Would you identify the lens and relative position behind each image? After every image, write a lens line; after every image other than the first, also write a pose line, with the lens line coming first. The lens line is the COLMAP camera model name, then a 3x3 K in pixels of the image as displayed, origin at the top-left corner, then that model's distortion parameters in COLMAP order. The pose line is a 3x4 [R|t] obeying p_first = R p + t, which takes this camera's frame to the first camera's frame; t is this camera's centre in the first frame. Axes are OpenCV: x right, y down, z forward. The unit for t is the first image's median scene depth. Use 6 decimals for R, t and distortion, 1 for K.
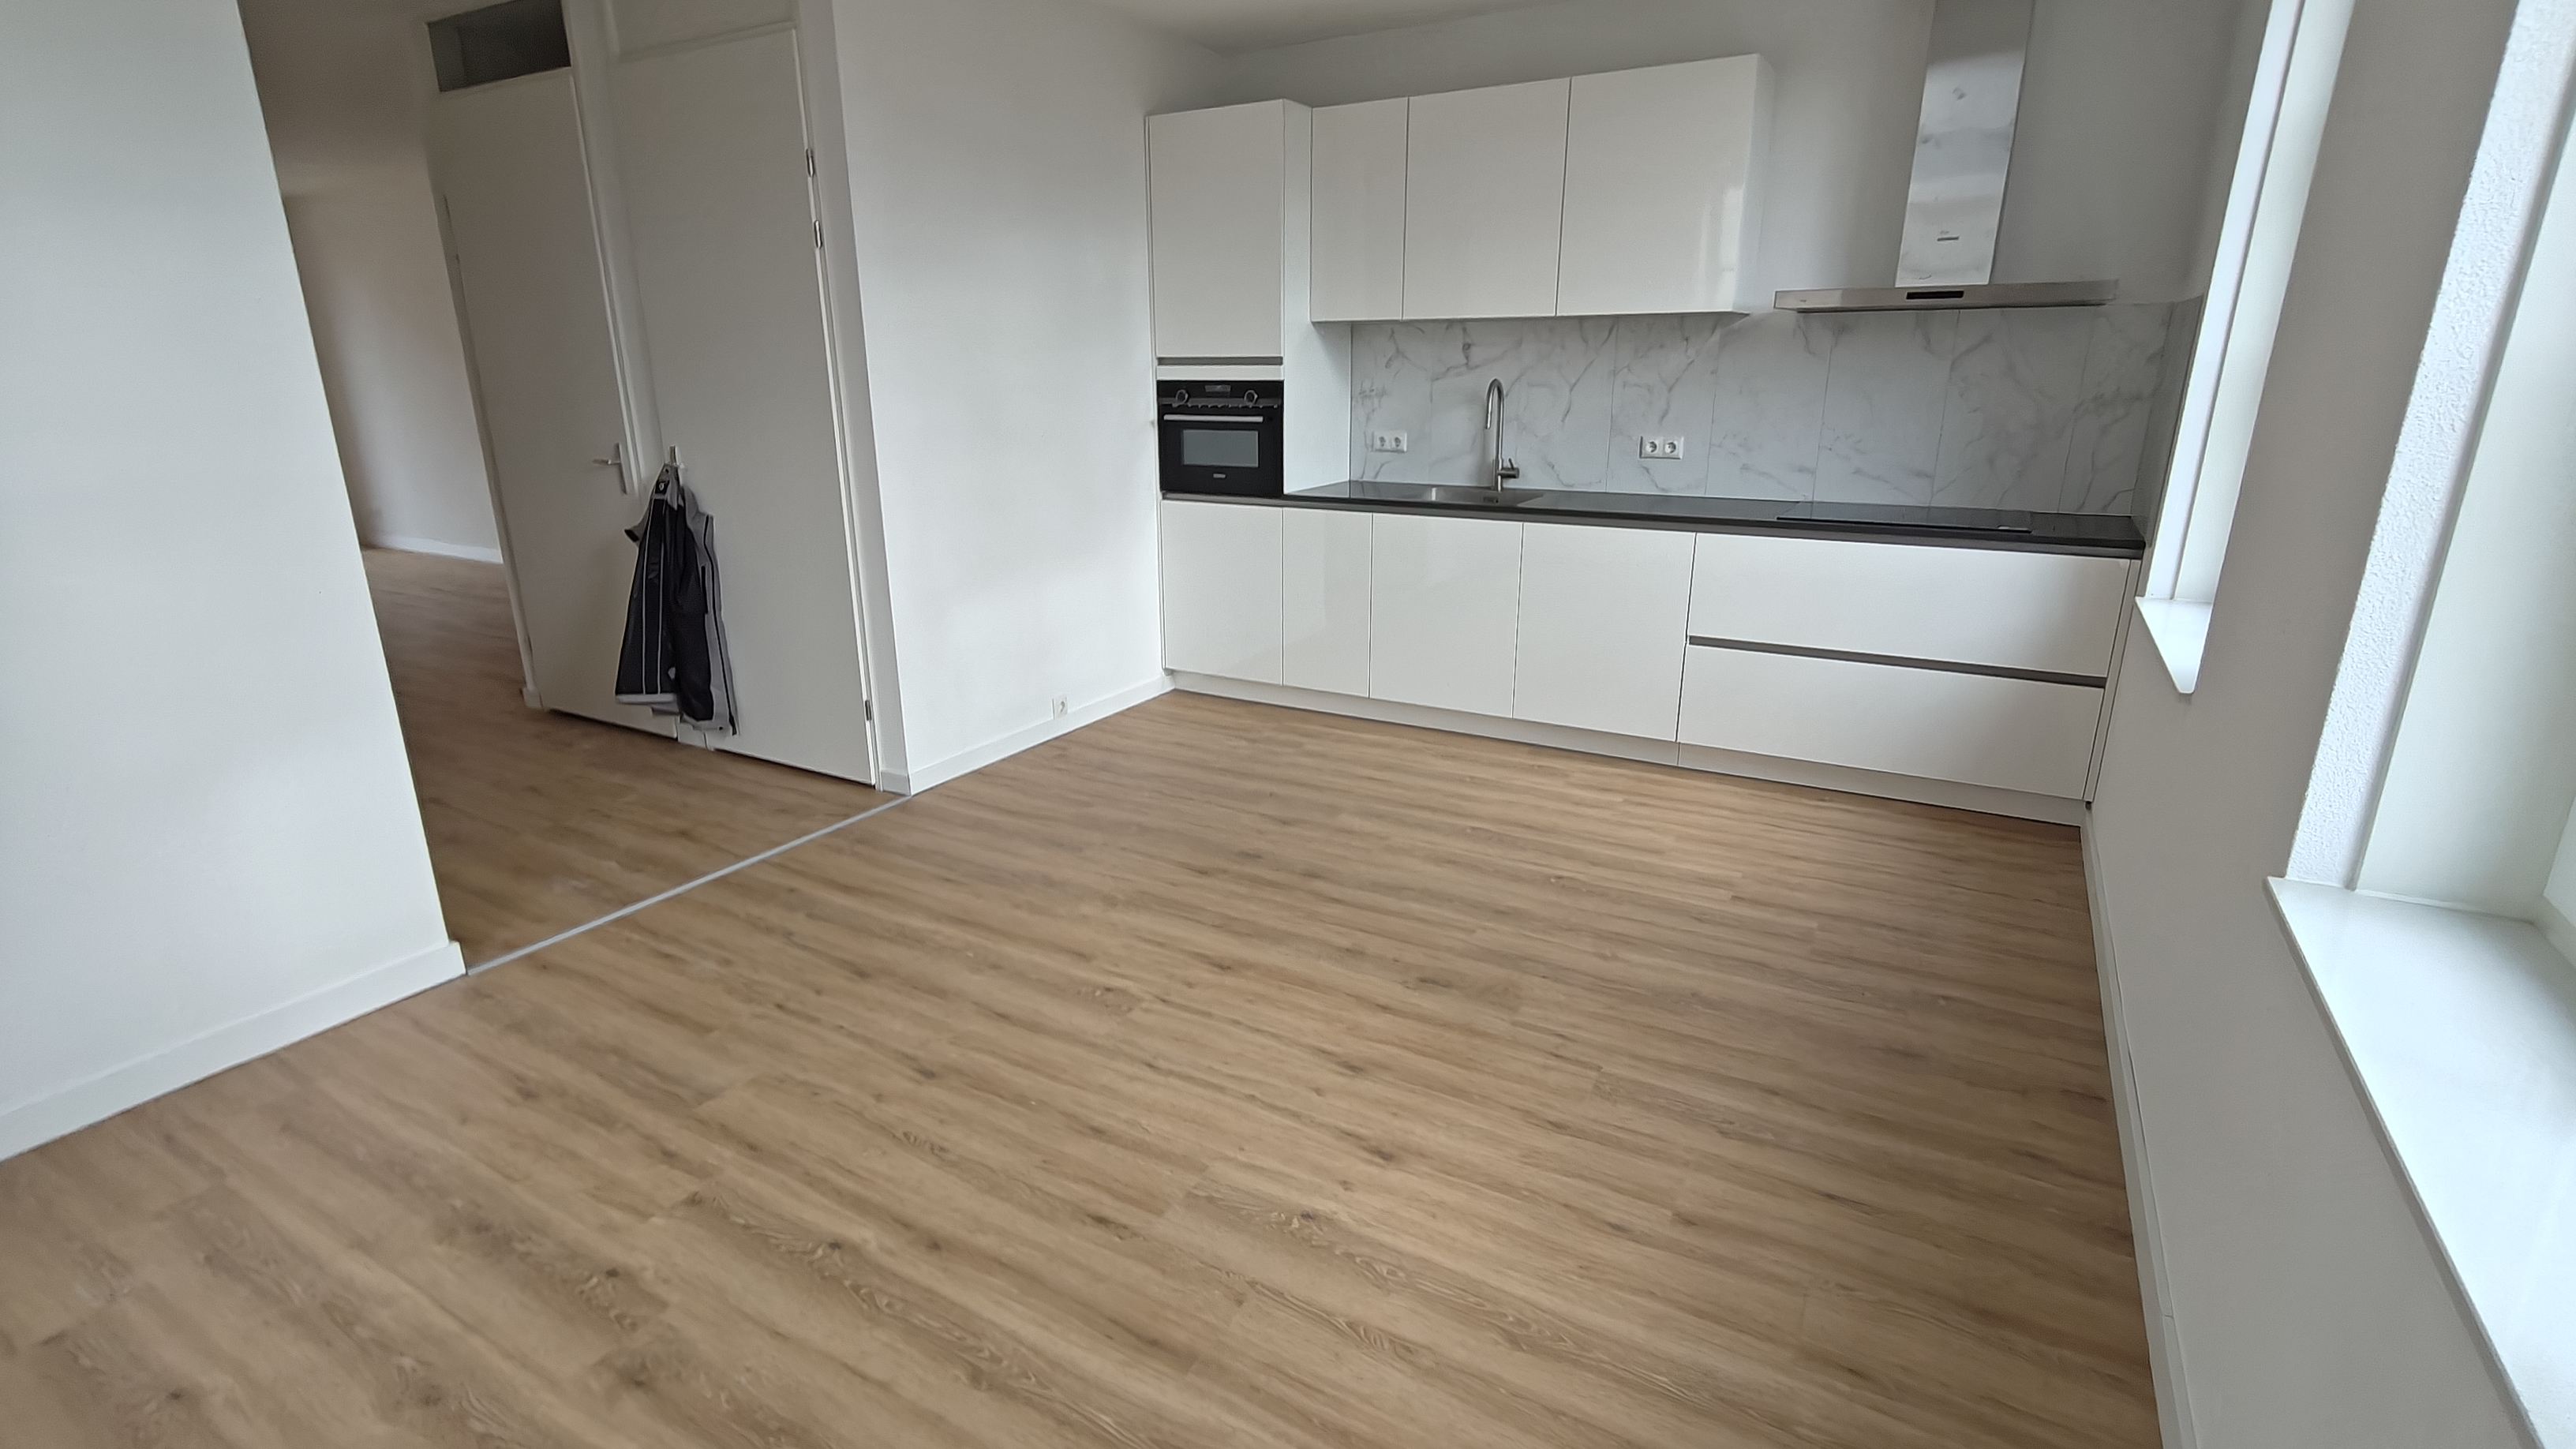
lens RADIAL K [[1208.7, 0, 1303.0], [0, 1208.7, 732.6], [0, 0, 1]] dist [0.001453, 0.000087]
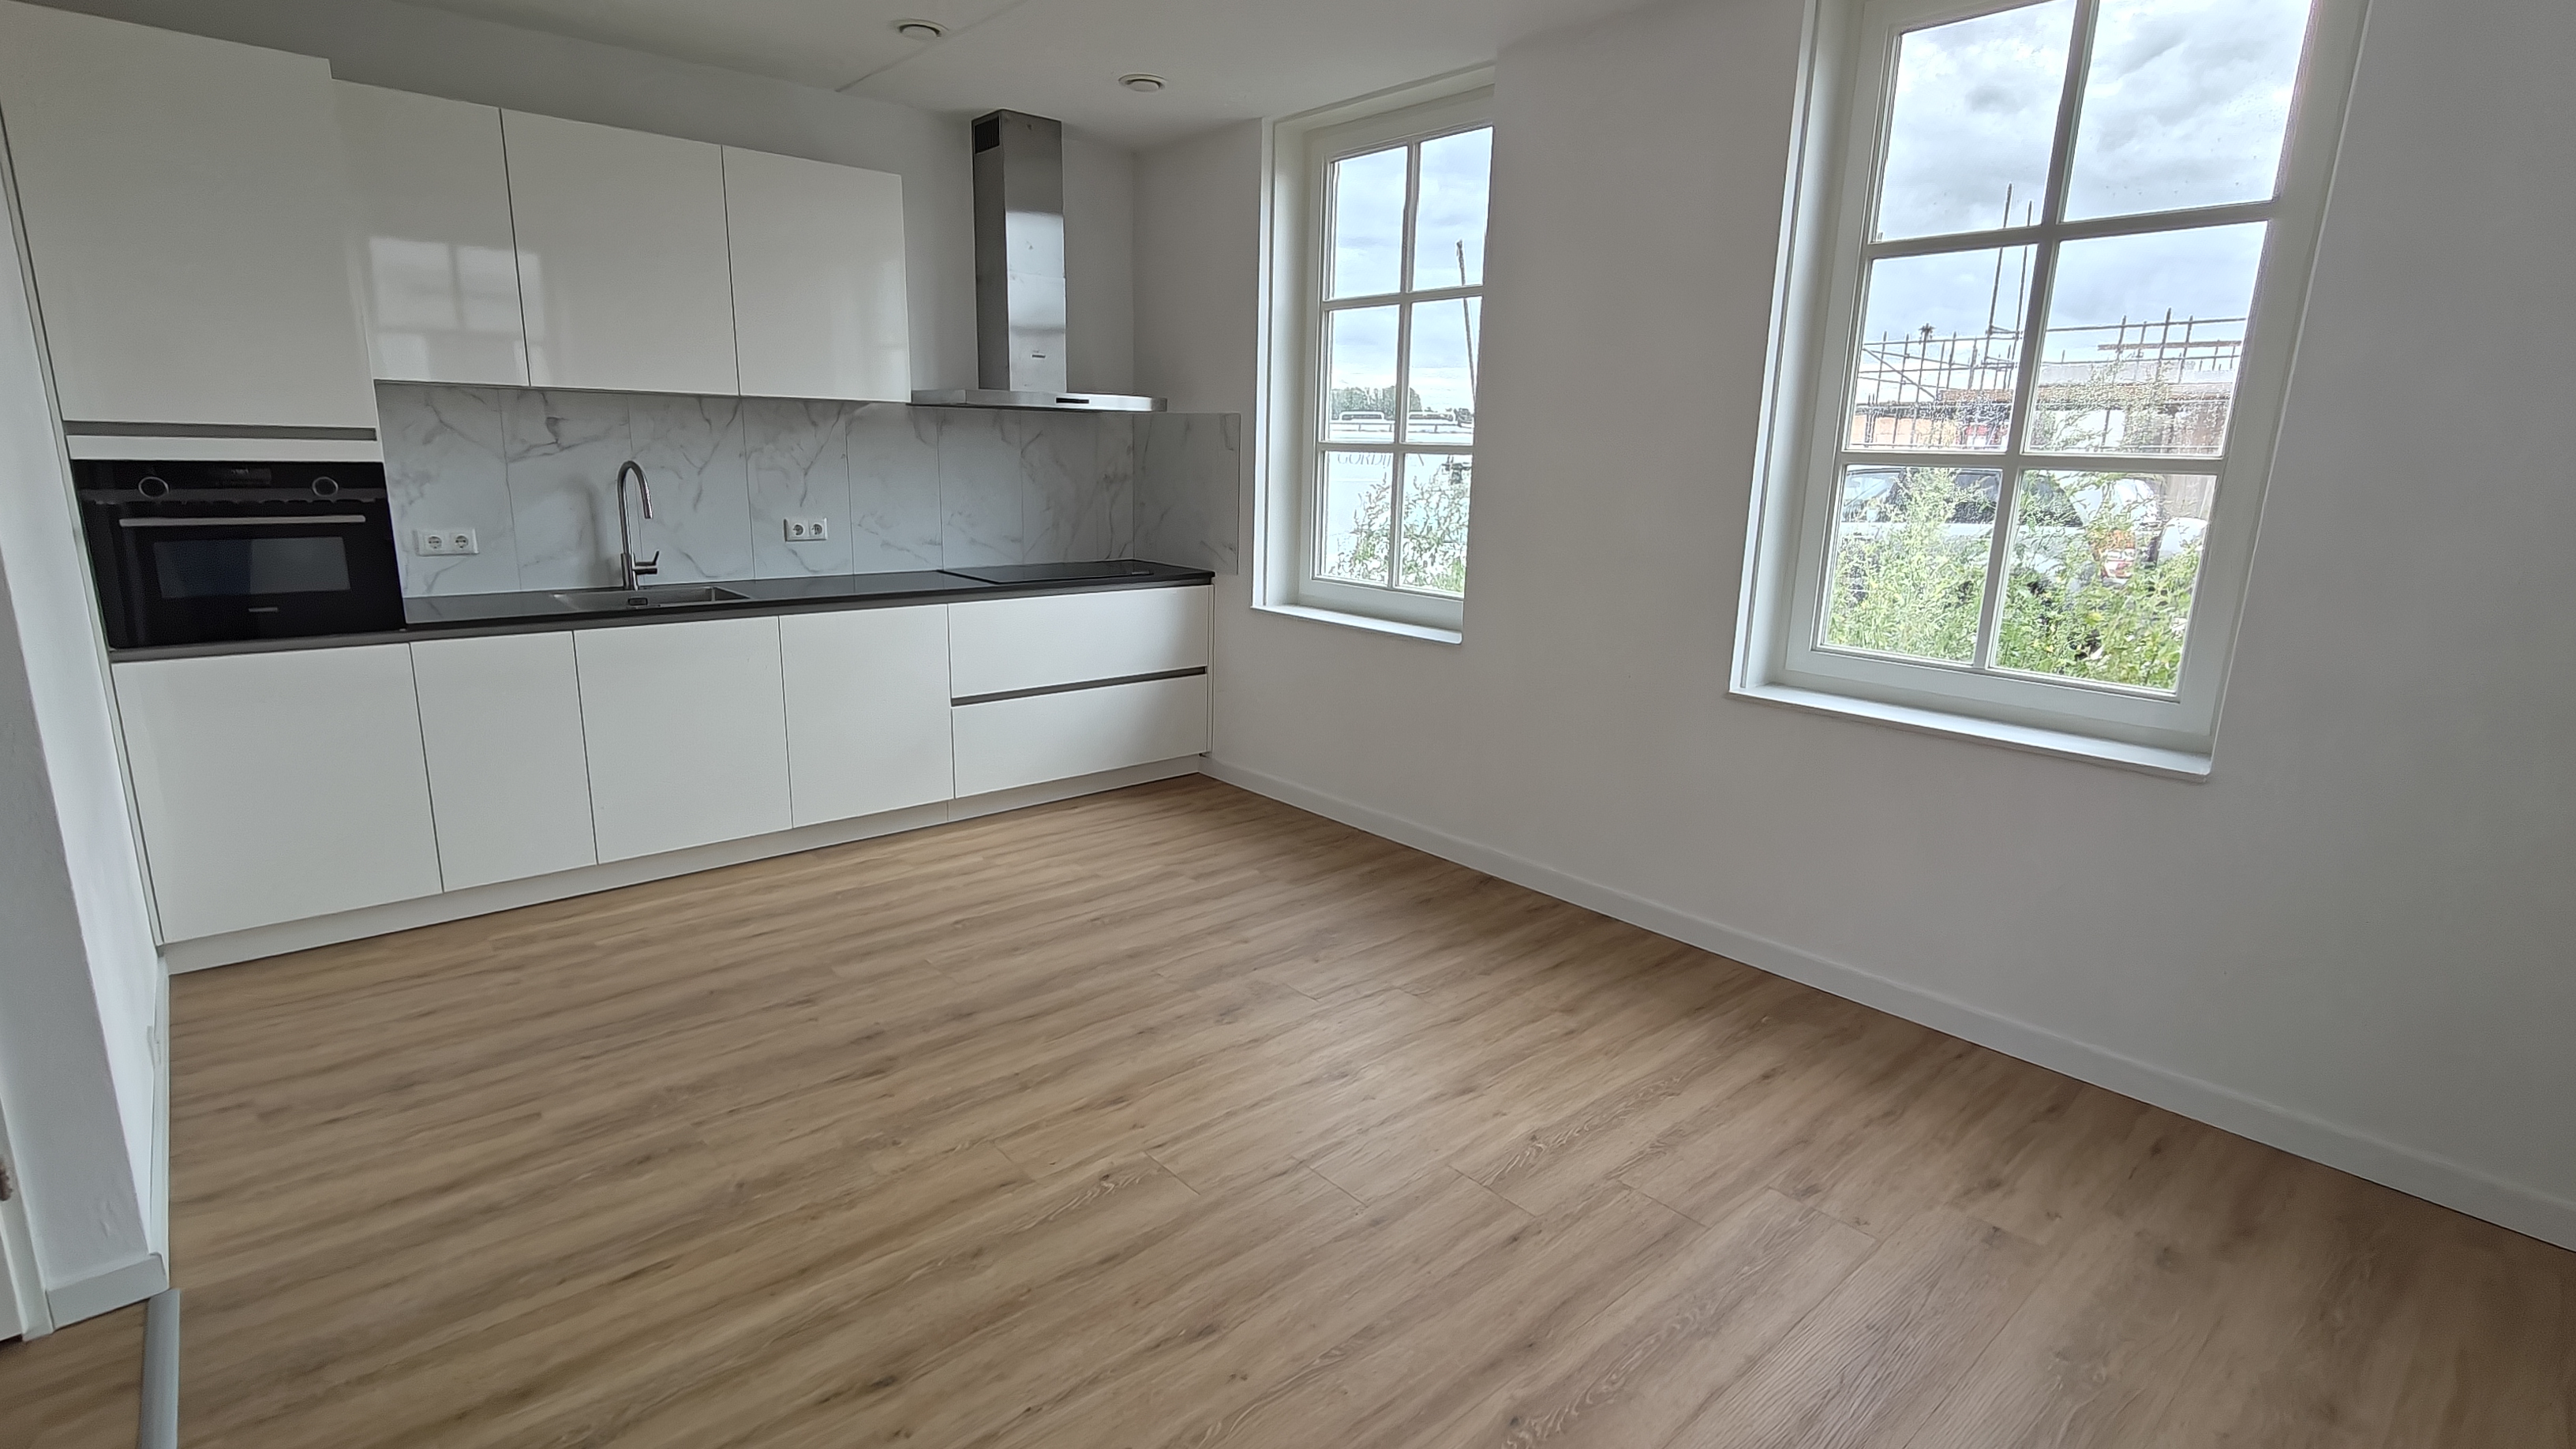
lens RADIAL K [[1169.6, 0, 1288.0], [0, 1169.6, 724.5], [0, 0, 1]] dist [0.002671, -0.000032]
pose [[0.335593, -0.203248, 0.919819, -0.507558], [0.255570, 0.959468, 0.118766, -0.098633], [-0.906676, 0.195221, 0.373935, 0.322539]]
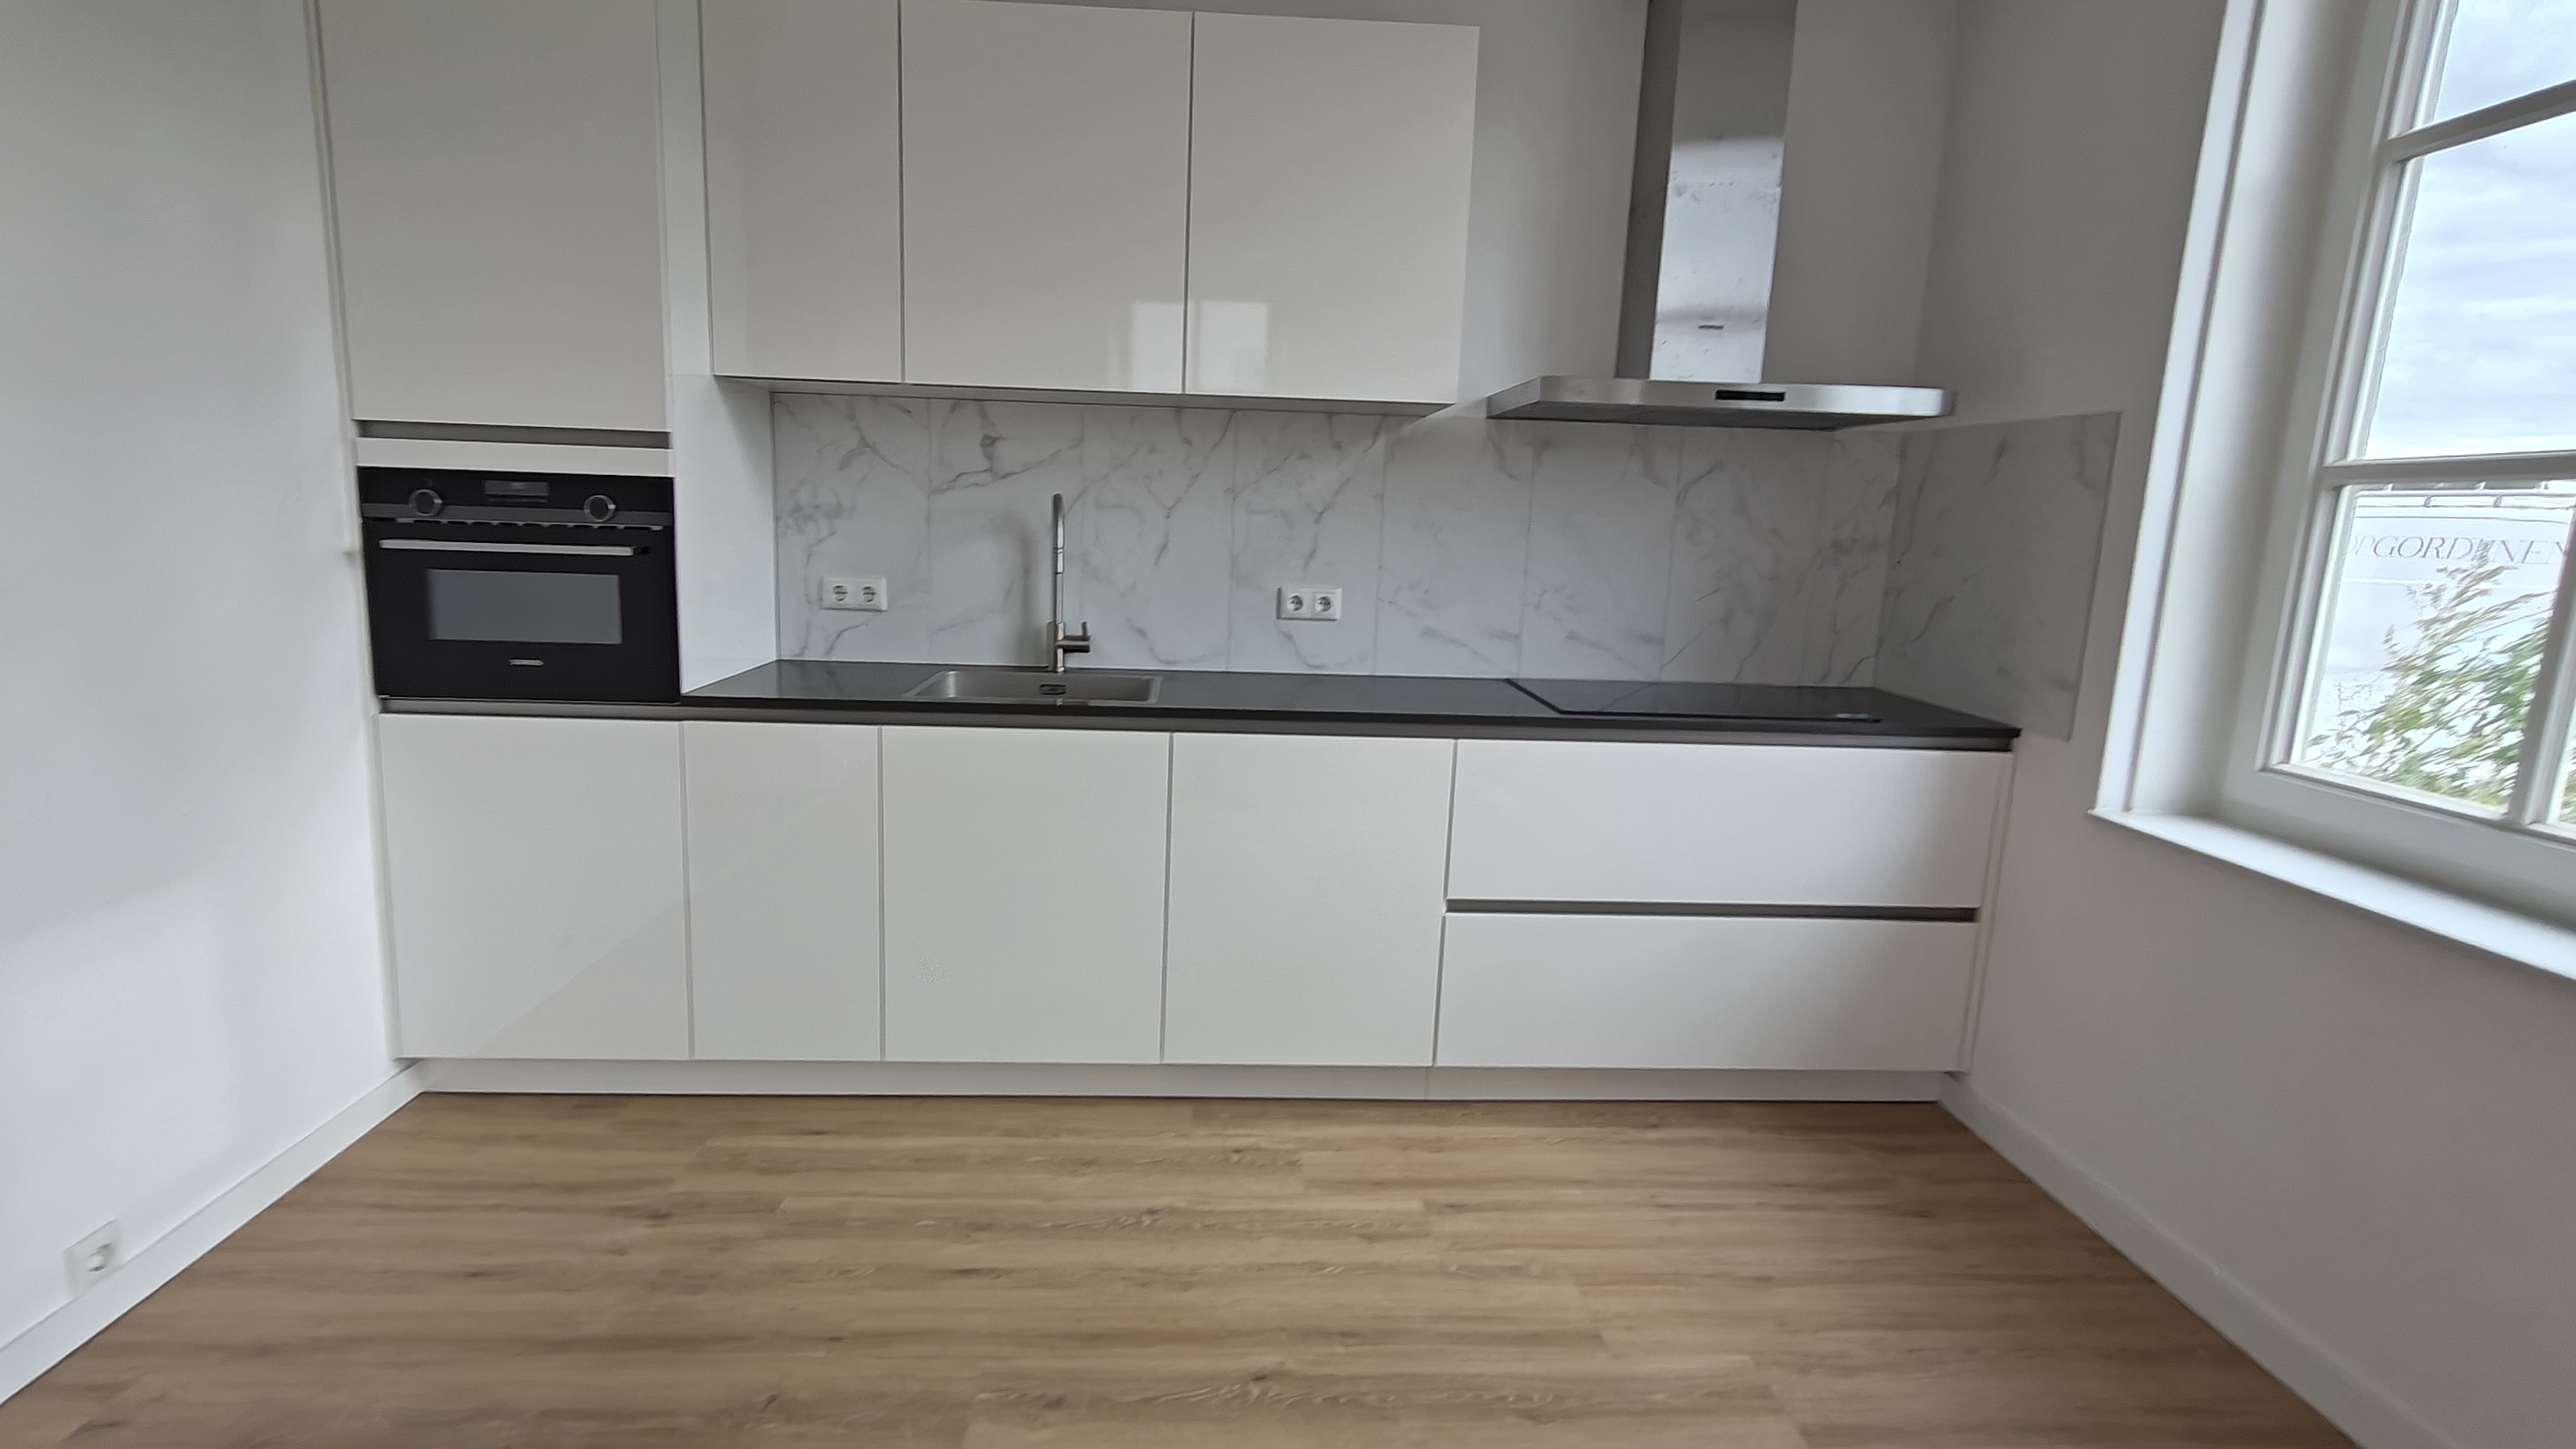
lens RADIAL K [[1252.6, 0, 1281.8], [0, 1252.6, 725.1], [0, 0, 1]] dist [0.014078, -0.001098]
pose [[0.846502, -0.055868, 0.529445, -0.088751], [0.120185, 0.988860, -0.087810, -0.115128], [-0.518642, 0.137963, 0.843787, 0.450132]]
